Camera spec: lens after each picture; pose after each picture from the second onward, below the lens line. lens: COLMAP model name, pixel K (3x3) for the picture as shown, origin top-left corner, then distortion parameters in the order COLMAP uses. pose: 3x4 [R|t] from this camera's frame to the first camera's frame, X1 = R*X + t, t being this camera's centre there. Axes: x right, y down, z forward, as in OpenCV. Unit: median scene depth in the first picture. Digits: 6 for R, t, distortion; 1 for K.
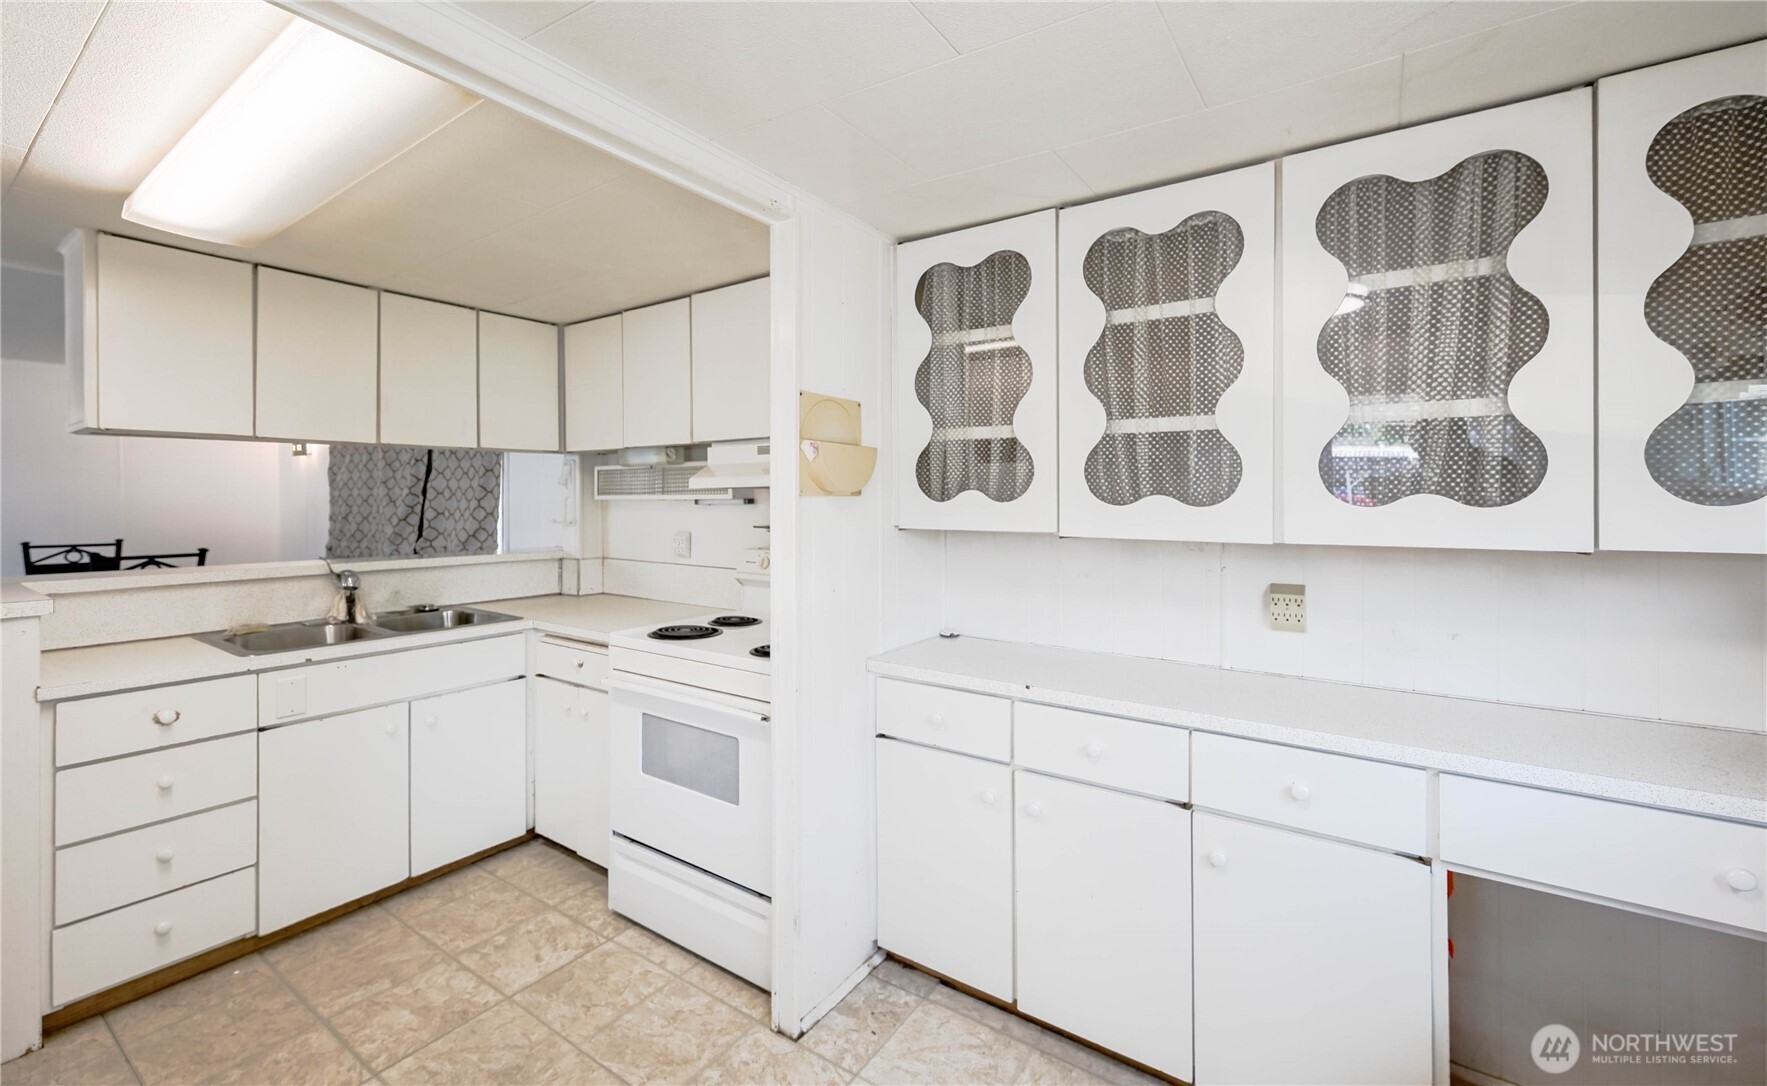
lens RADIAL K [[756.5, 0, 932.2], [0, 756.5, 492.8], [0, 0, 1]] dist [0.003796, -0.000025]
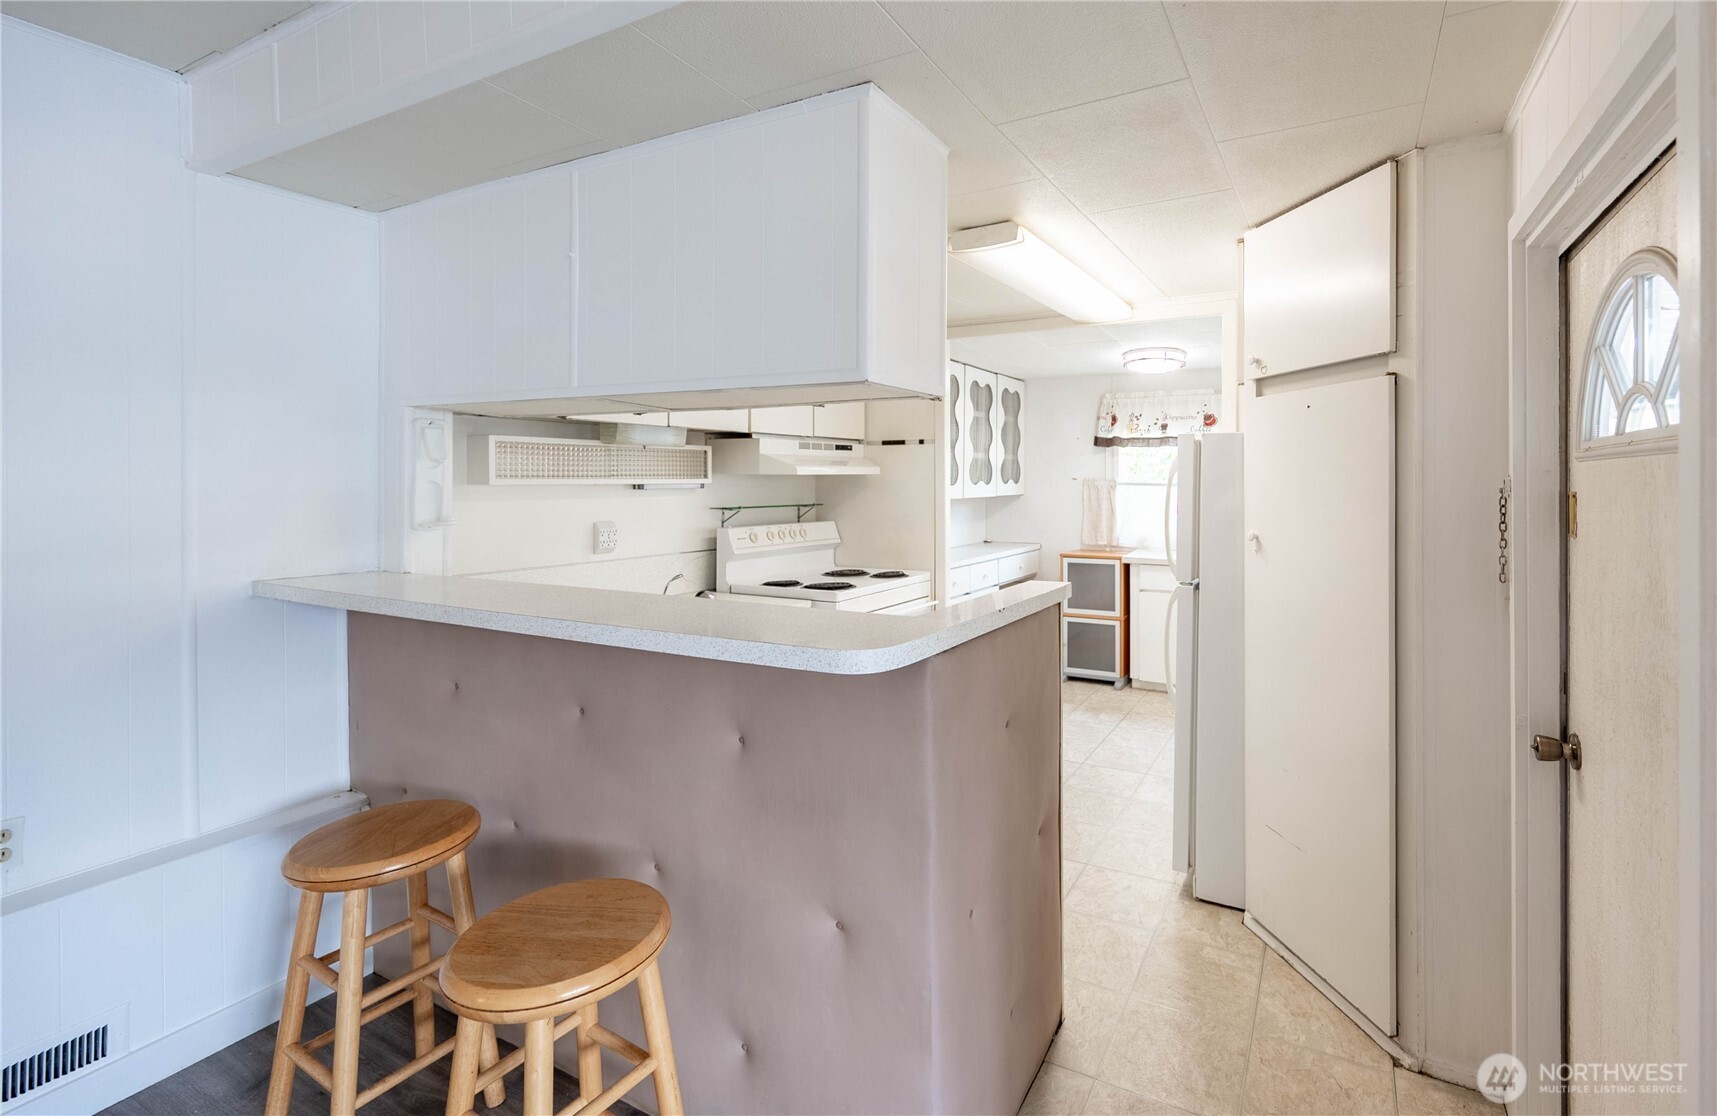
lens RADIAL K [[752.8, 0, 965.6], [0, 752.8, 472.2], [0, 0, 1]] dist [-0.000823, -0.000194]
pose [[-0.129380, 0.014688, 0.991486, -1.310747], [-0.001385, 0.999887, -0.014994, 0.007899], [-0.991594, -0.003313, -0.129345, 0.757468]]
